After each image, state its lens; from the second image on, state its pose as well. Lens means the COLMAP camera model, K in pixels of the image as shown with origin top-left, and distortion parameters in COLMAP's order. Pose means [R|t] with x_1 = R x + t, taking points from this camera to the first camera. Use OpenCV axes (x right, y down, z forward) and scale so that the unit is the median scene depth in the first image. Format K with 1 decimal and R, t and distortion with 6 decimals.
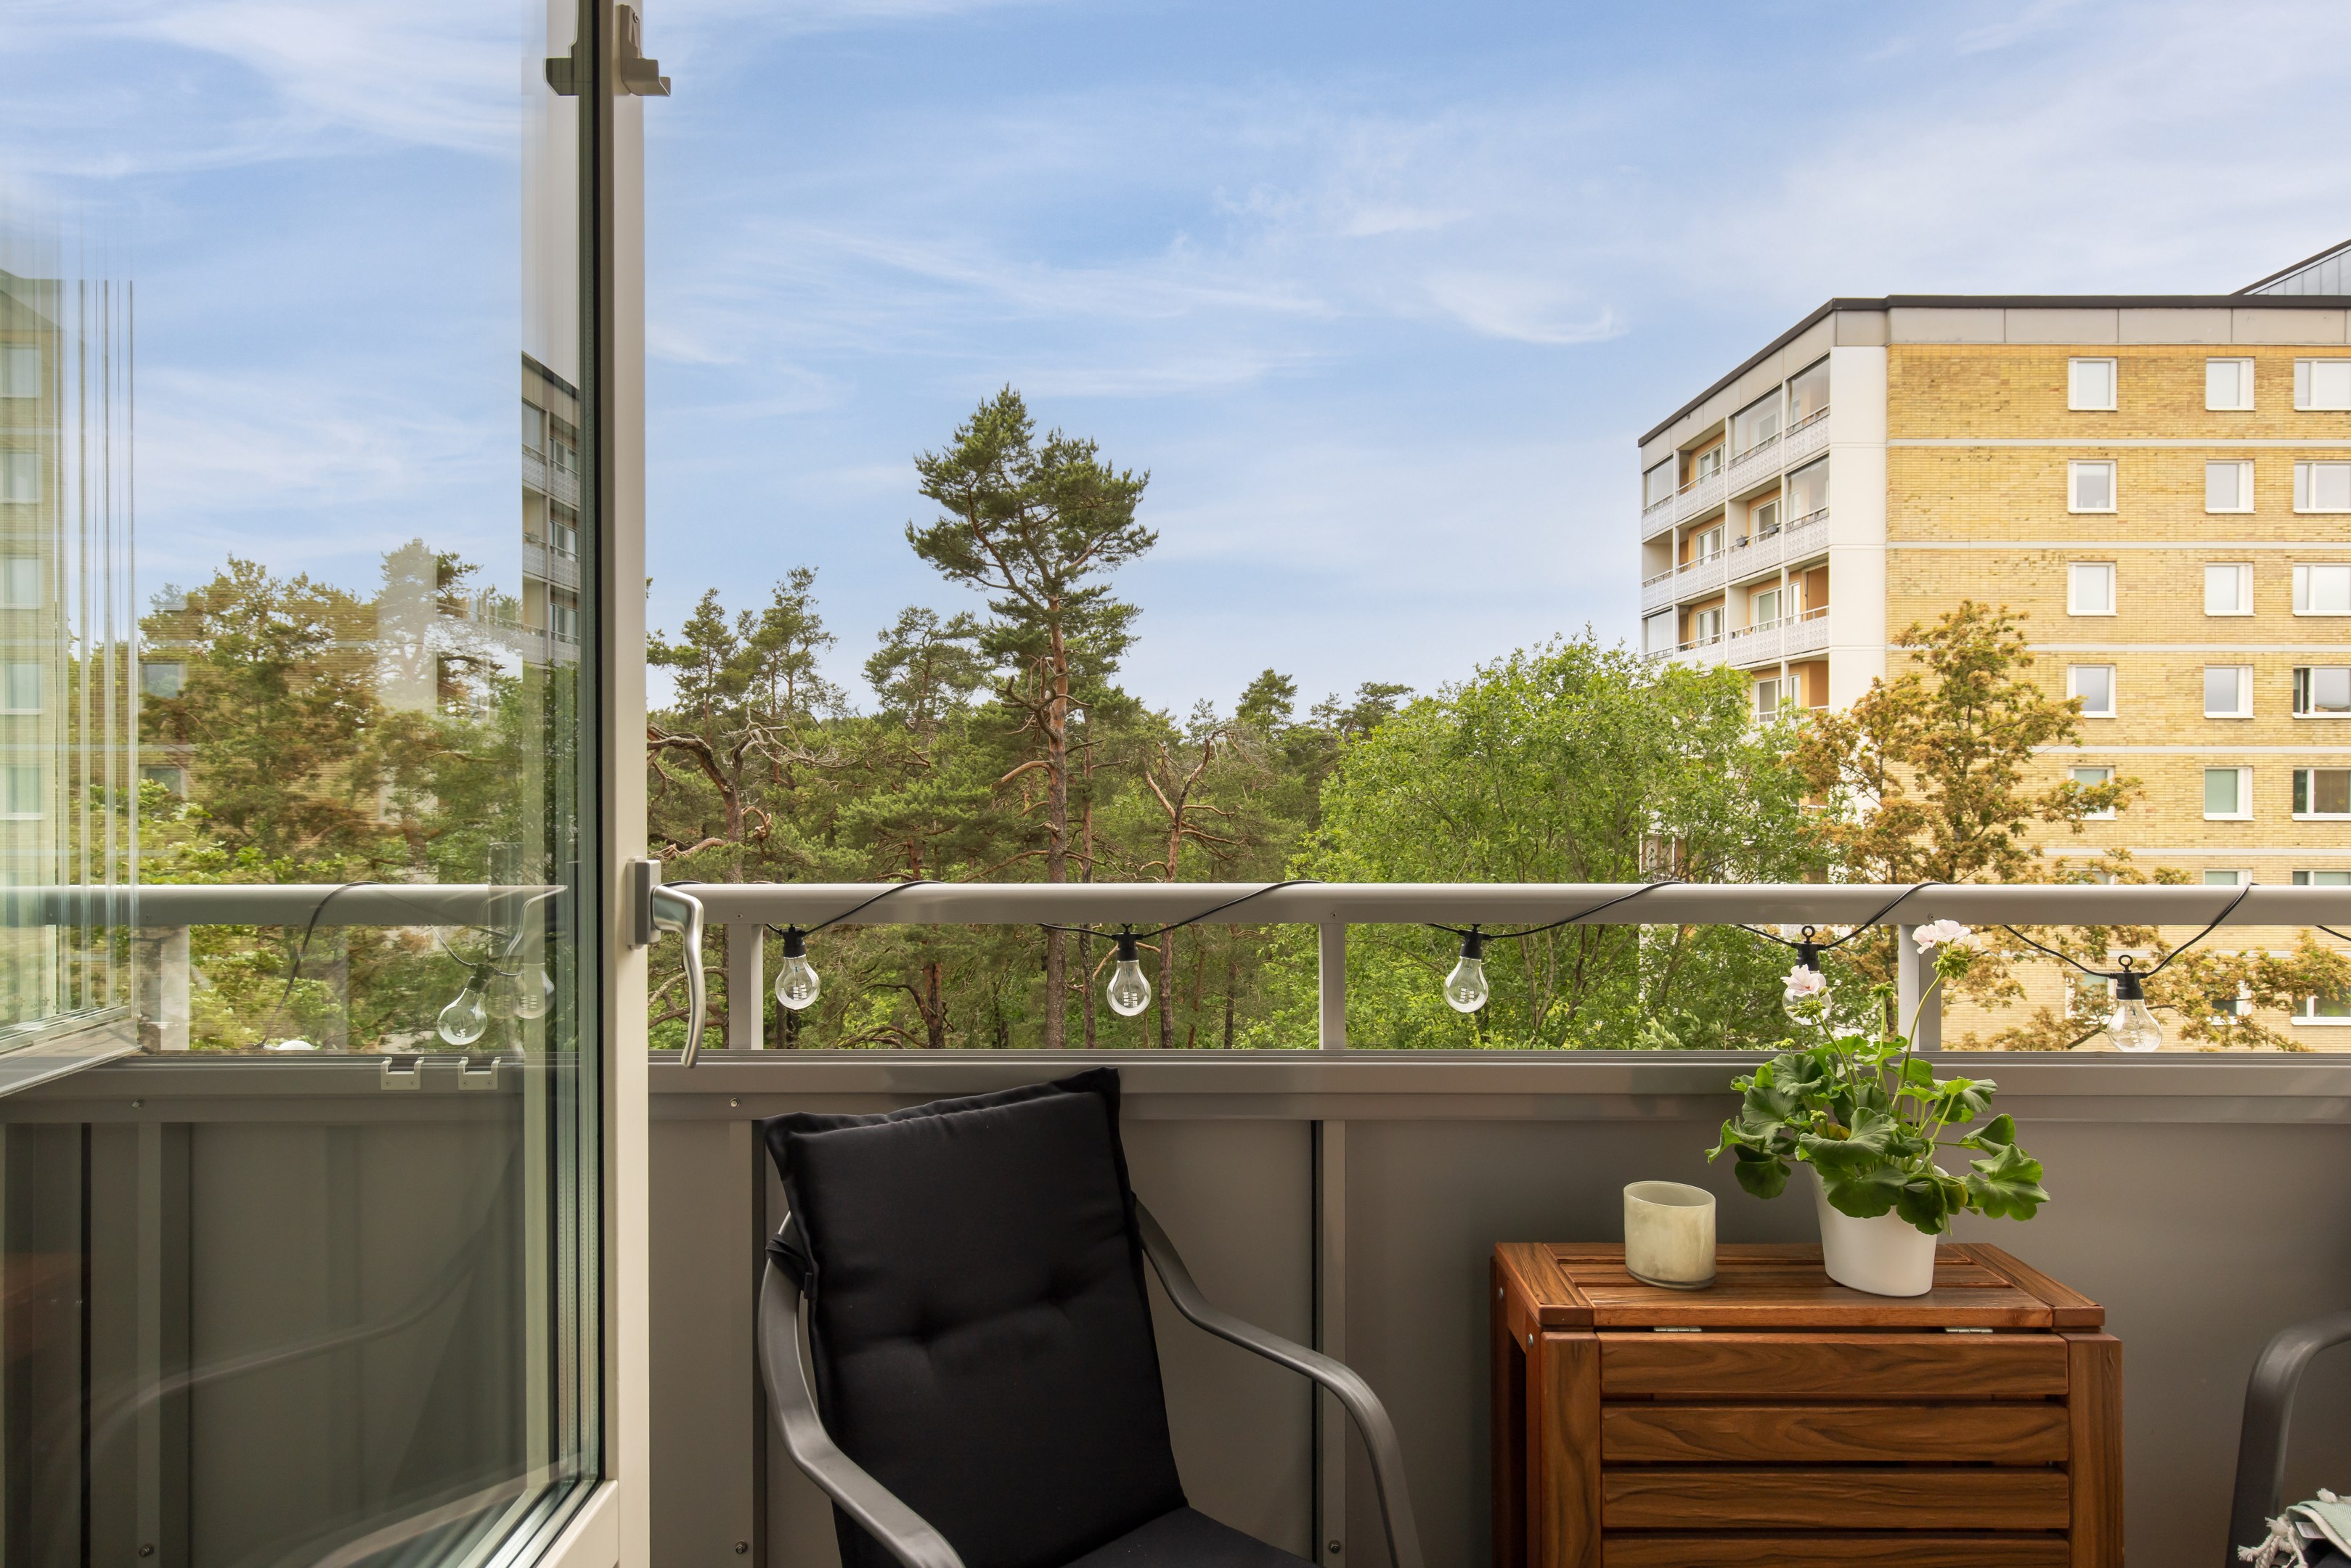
lens RADIAL K [[1280.8, 0, 1194.0], [0, 1280.8, 771.3], [0, 0, 1]] dist [0.007047, 0.006402]
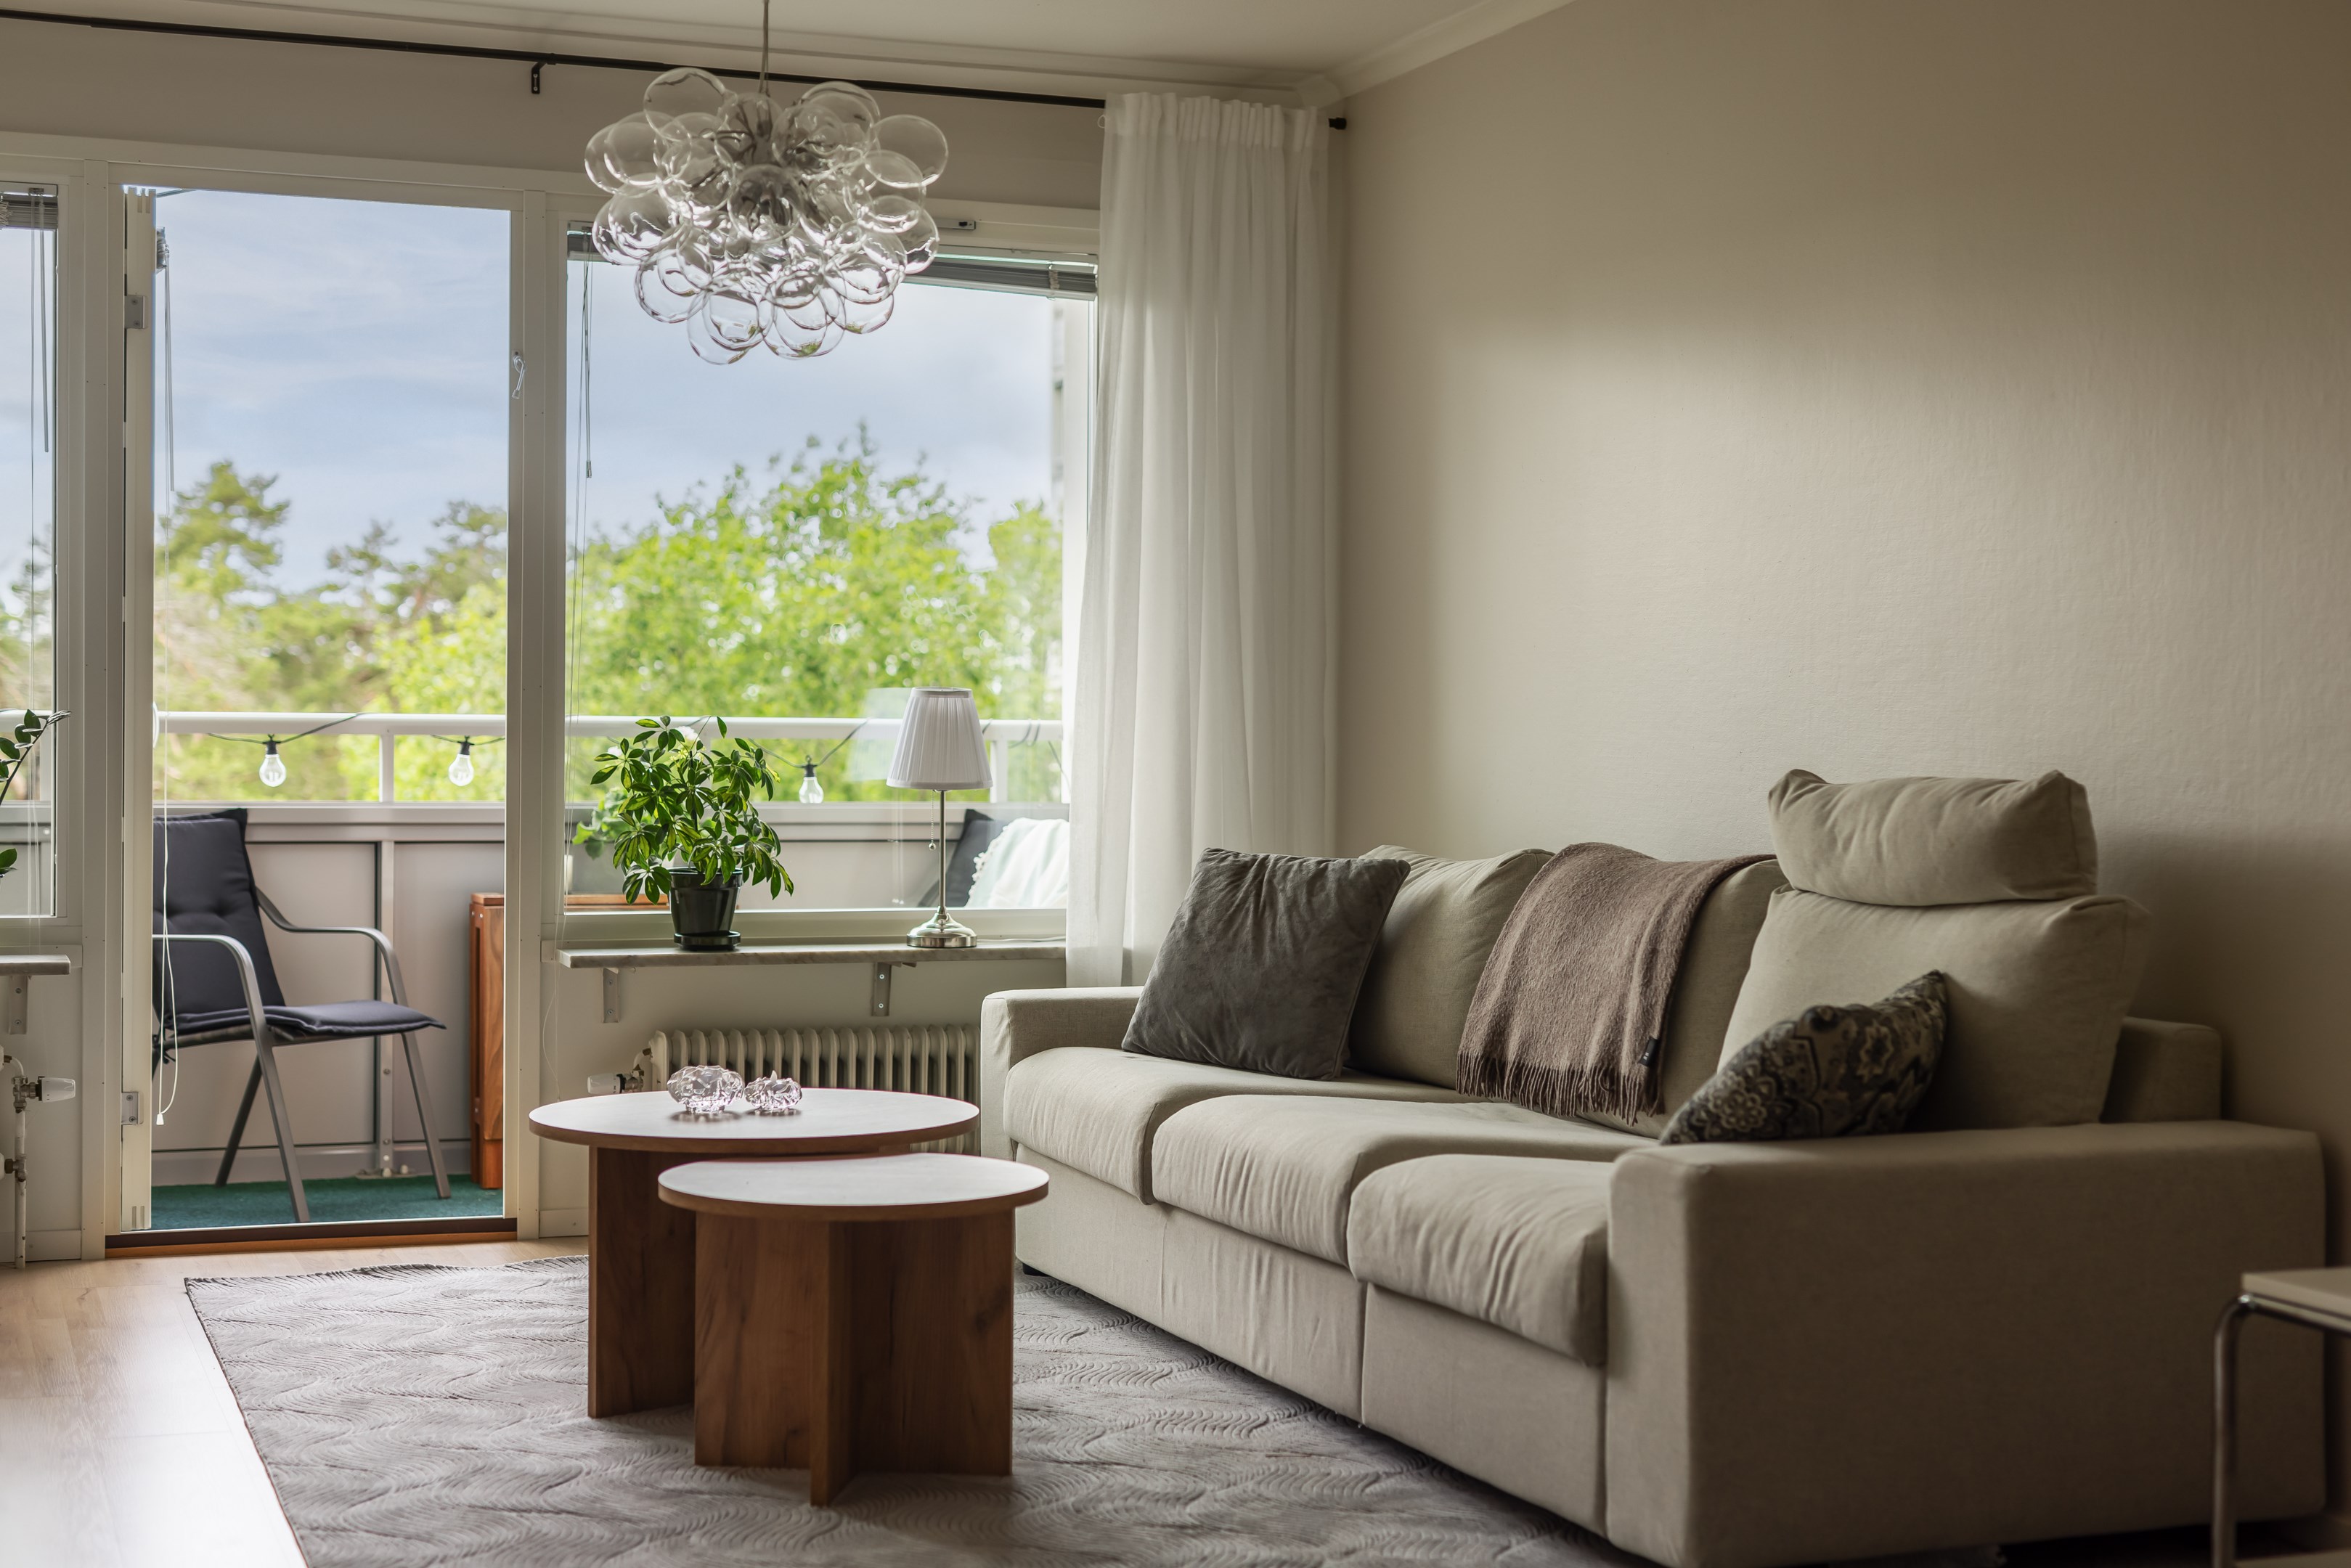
lens RADIAL K [[3284.4, 0, 1168.7], [0, 3284.4, 764.1], [0, 0, 1]] dist [0.000547, 0.000000]
pose [[0.940930, 0.004579, 0.338571, -0.034062], [-0.009640, 0.999865, 0.013270, 0.006854], [-0.338465, -0.015750, 0.940847, -0.299708]]
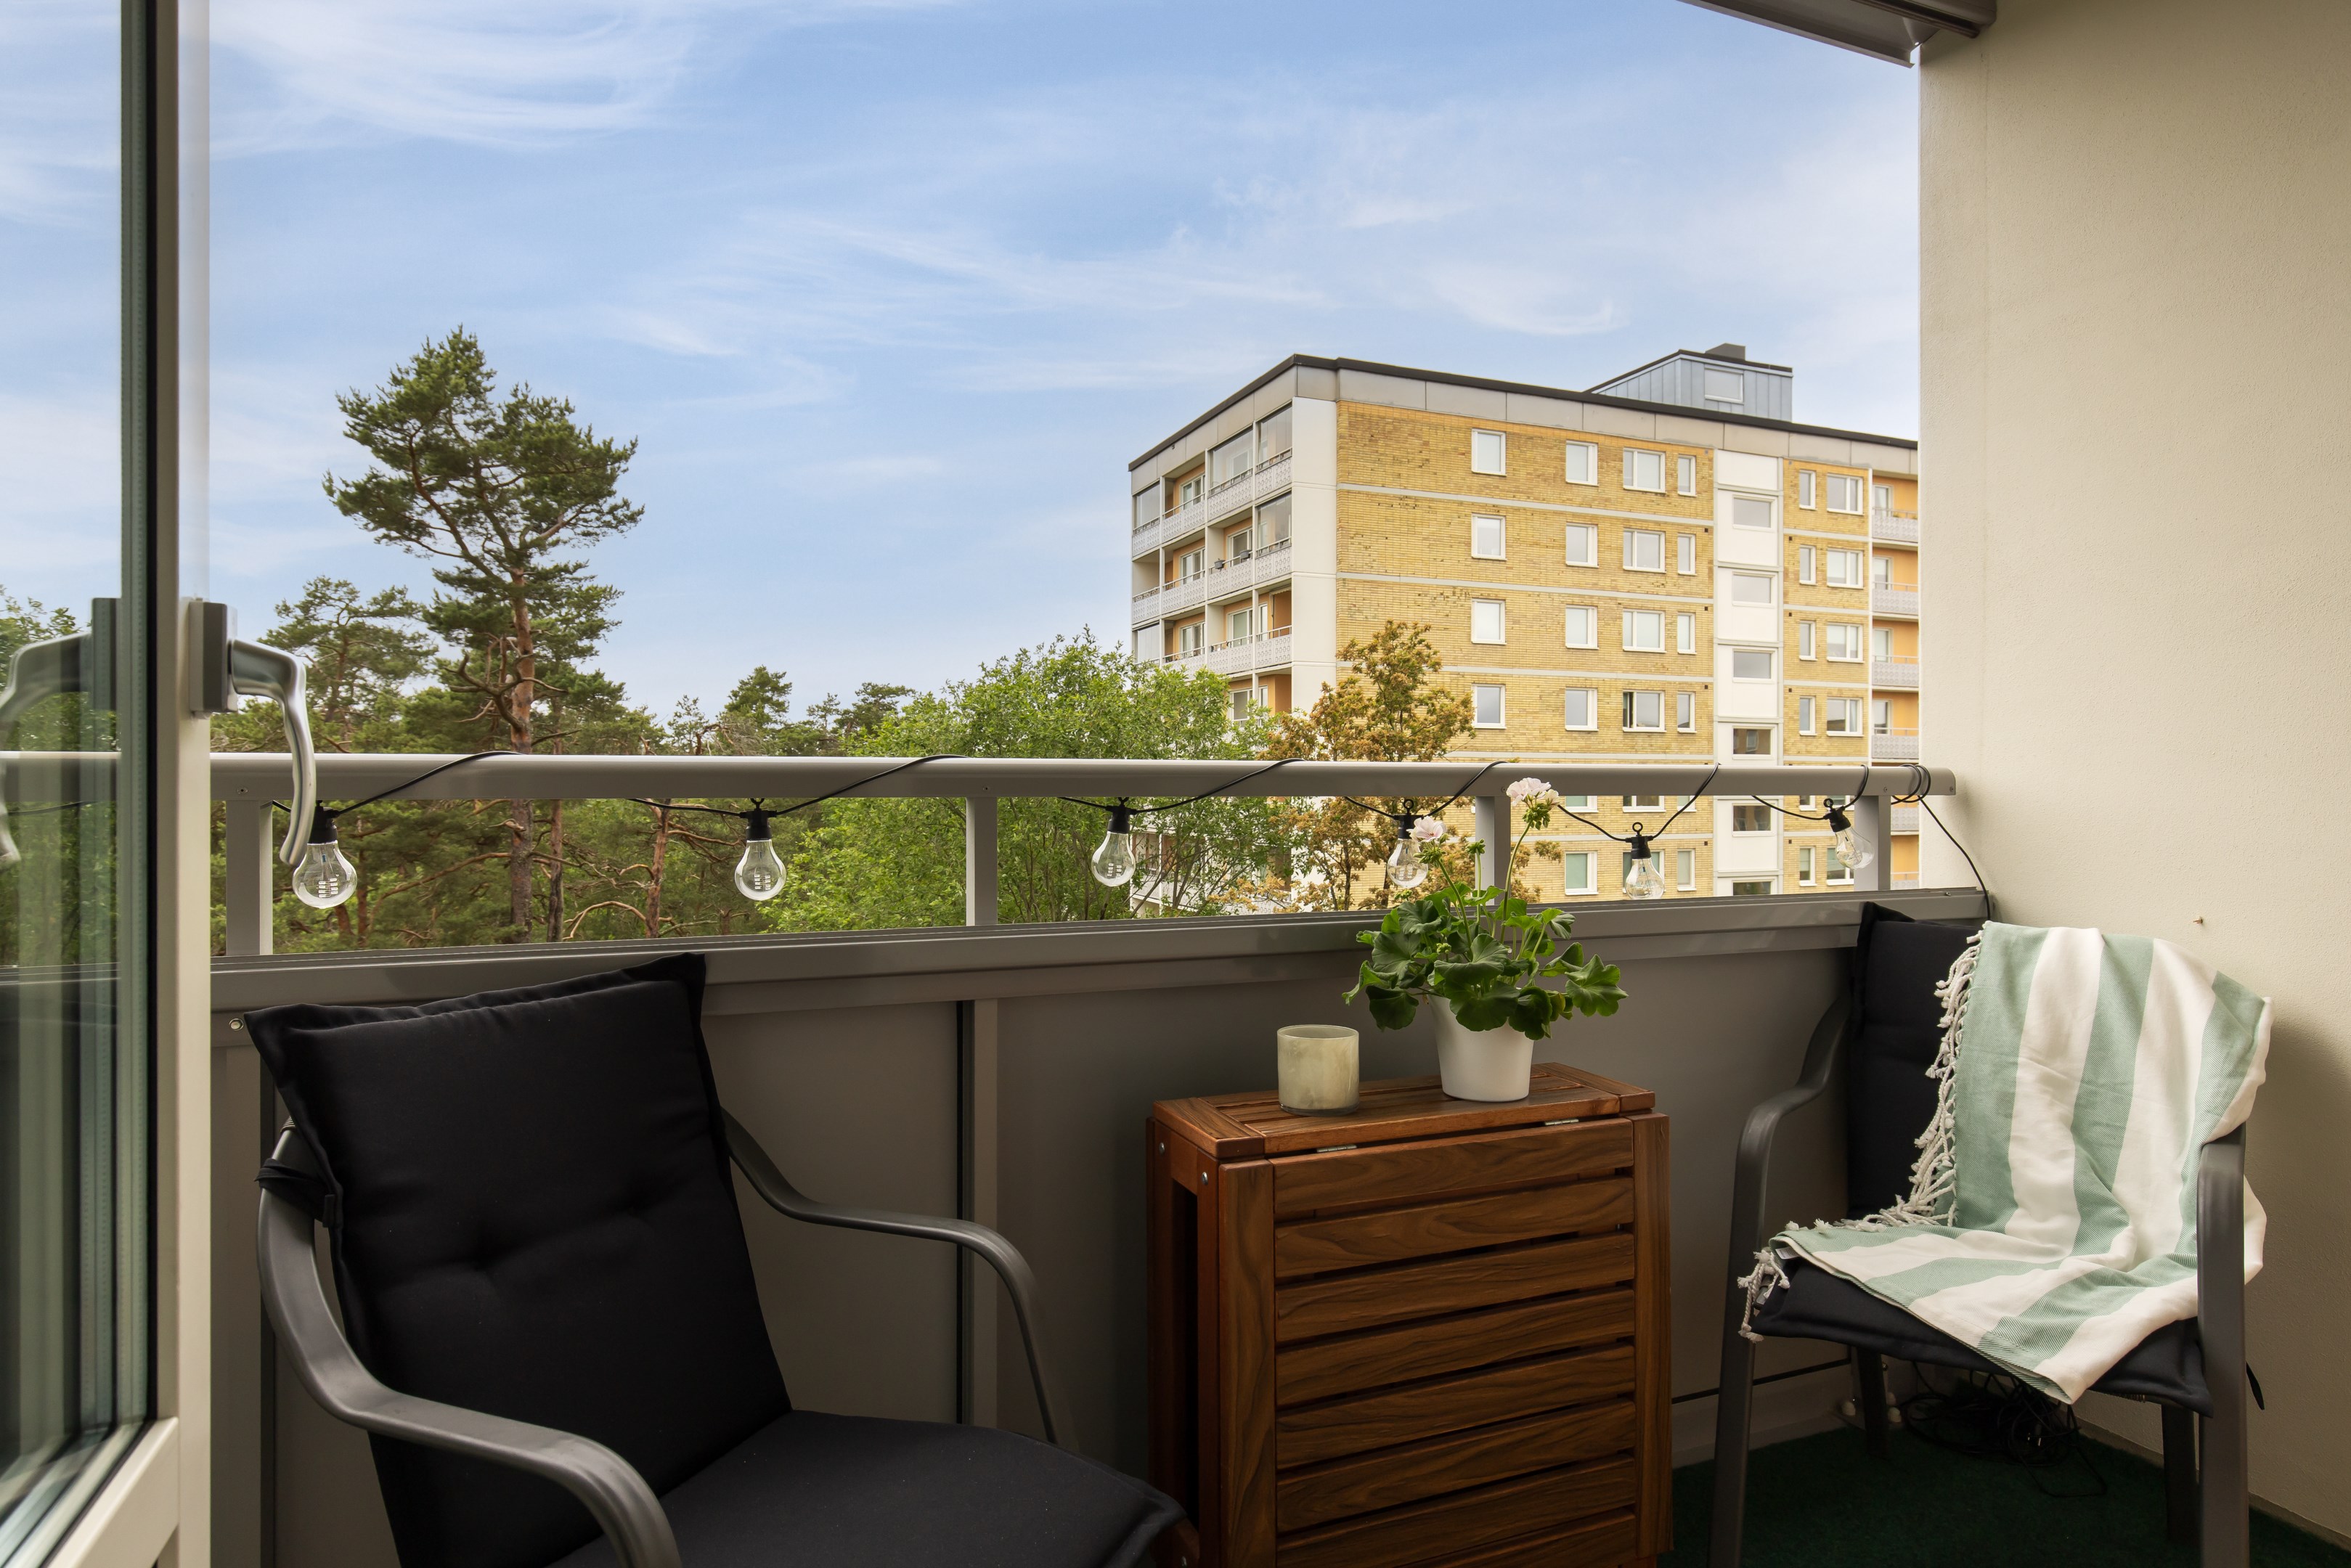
lens RADIAL K [[1280.8, 0, 1168.8], [0, 1280.8, 762.3], [0, 0, 1]] dist [0.007047, 0.006402]
pose [[0.932203, 0.009411, 0.361814, -0.008917], [-0.004476, 0.999885, -0.014475, 0.008483], [-0.361908, 0.011874, 0.932138, 0.003862]]
